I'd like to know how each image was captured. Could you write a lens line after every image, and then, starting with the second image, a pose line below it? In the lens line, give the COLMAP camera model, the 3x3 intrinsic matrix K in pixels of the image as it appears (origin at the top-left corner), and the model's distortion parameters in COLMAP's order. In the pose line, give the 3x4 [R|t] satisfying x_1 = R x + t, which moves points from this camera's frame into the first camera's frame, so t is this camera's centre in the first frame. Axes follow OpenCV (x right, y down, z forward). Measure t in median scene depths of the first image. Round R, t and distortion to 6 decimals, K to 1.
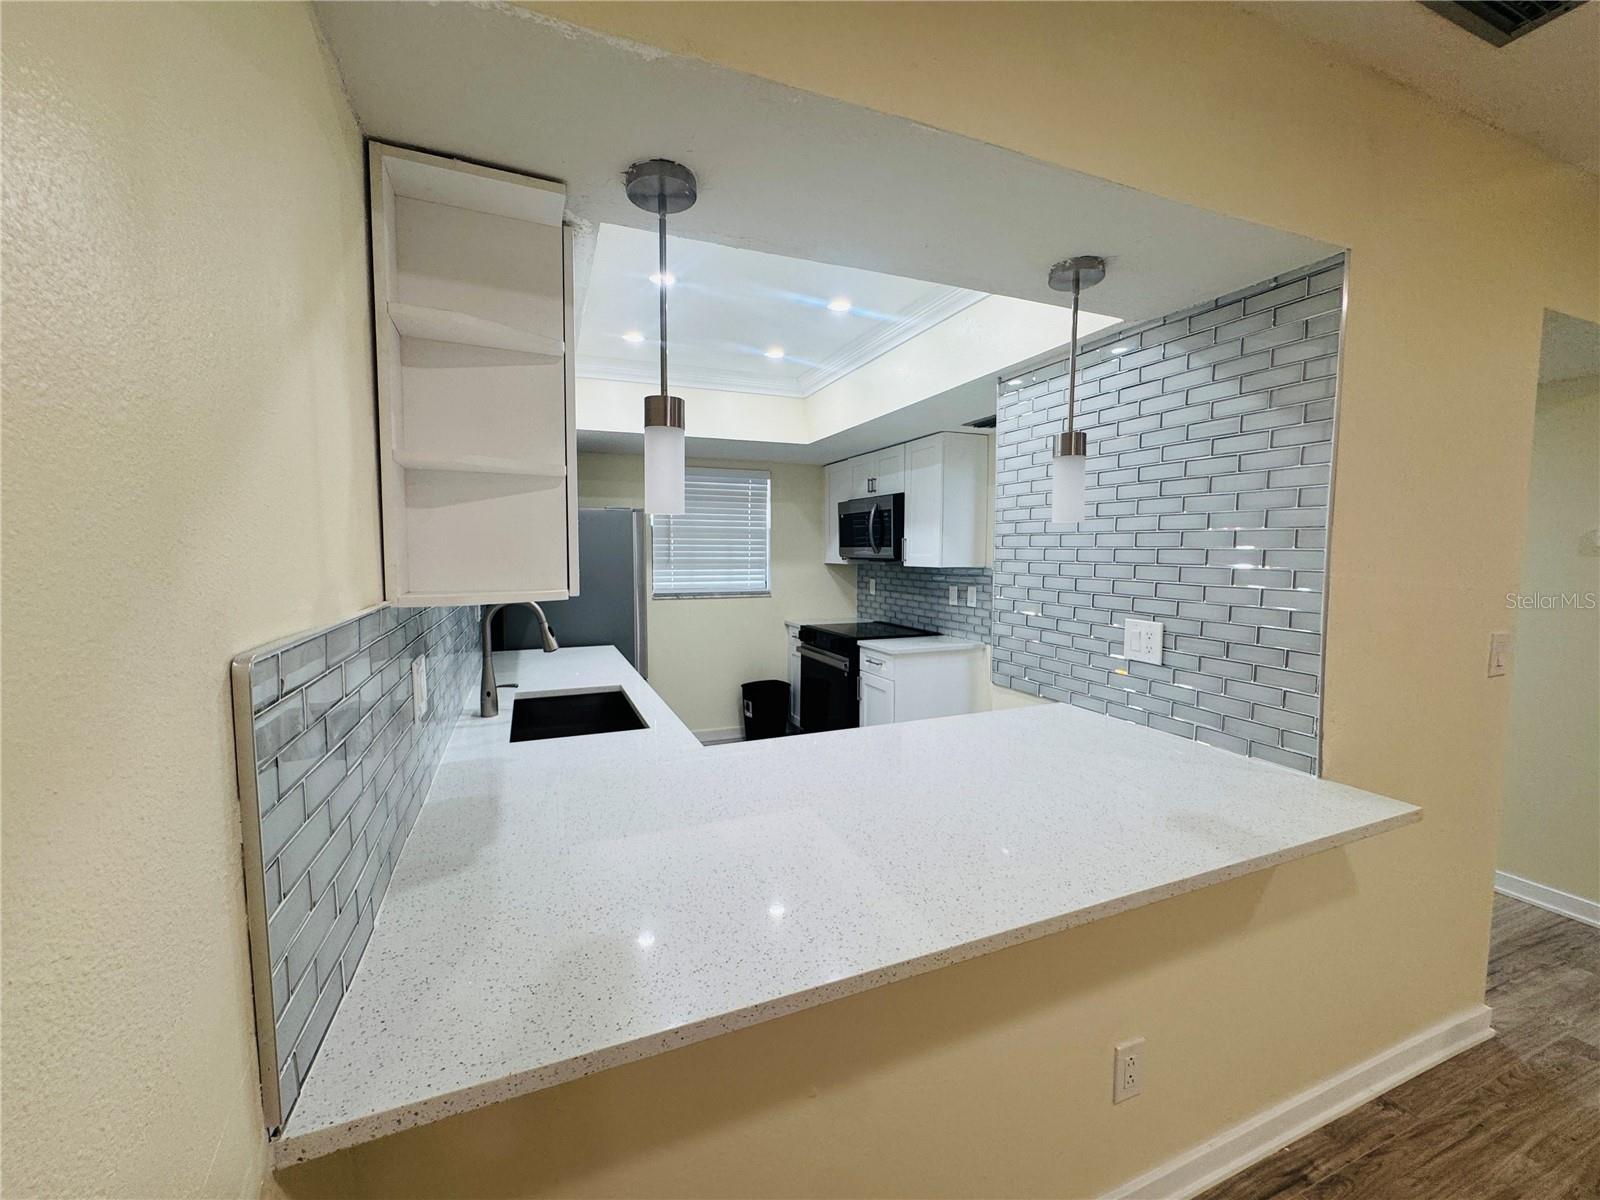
lens RADIAL K [[642.0, 0, 803.1], [0, 642.0, 608.9], [0, 0, 1]] dist [-0.002266, 0.000841]
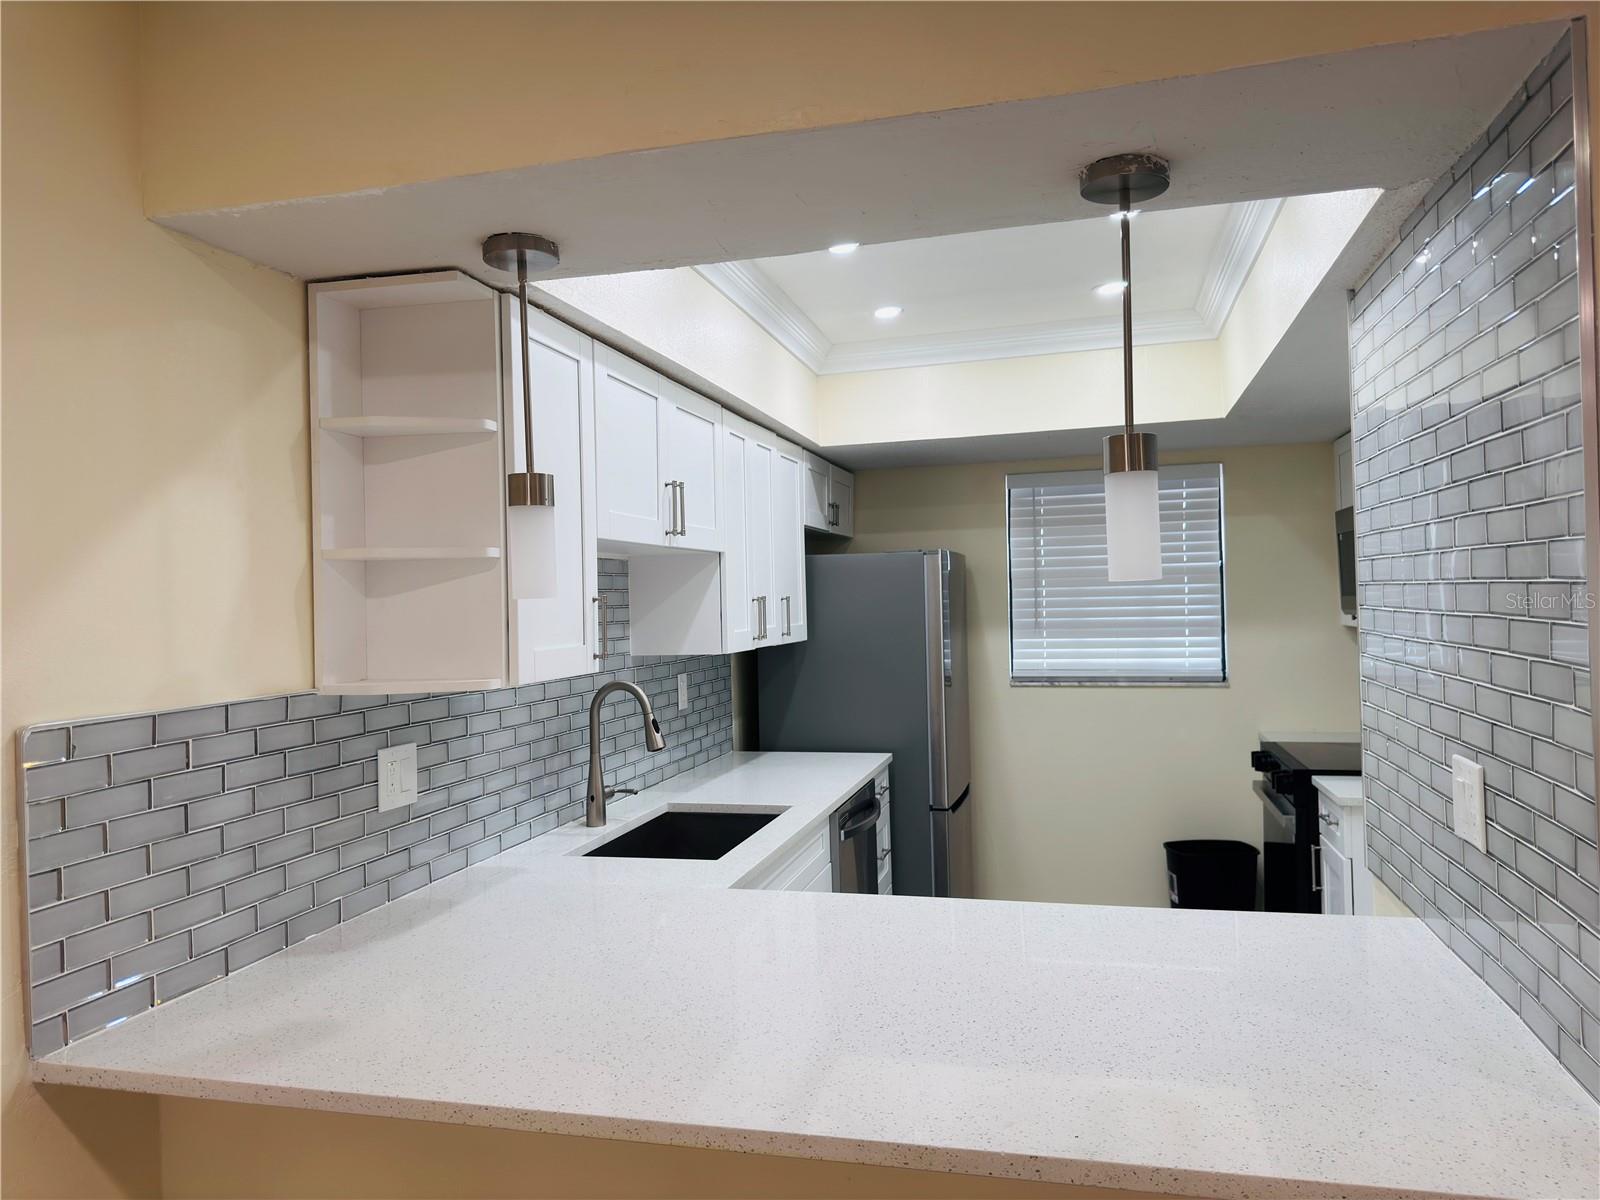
lens RADIAL K [[1143.1, 0, 792.0], [0, 1143.1, 600.7], [0, 0, 1]] dist [0.013762, -0.004646]
pose [[0.788344, -0.019927, -0.614912, 0.290908], [-0.031351, 0.996876, -0.072498, -0.010672], [0.614435, 0.076431, 0.785256, -0.010434]]
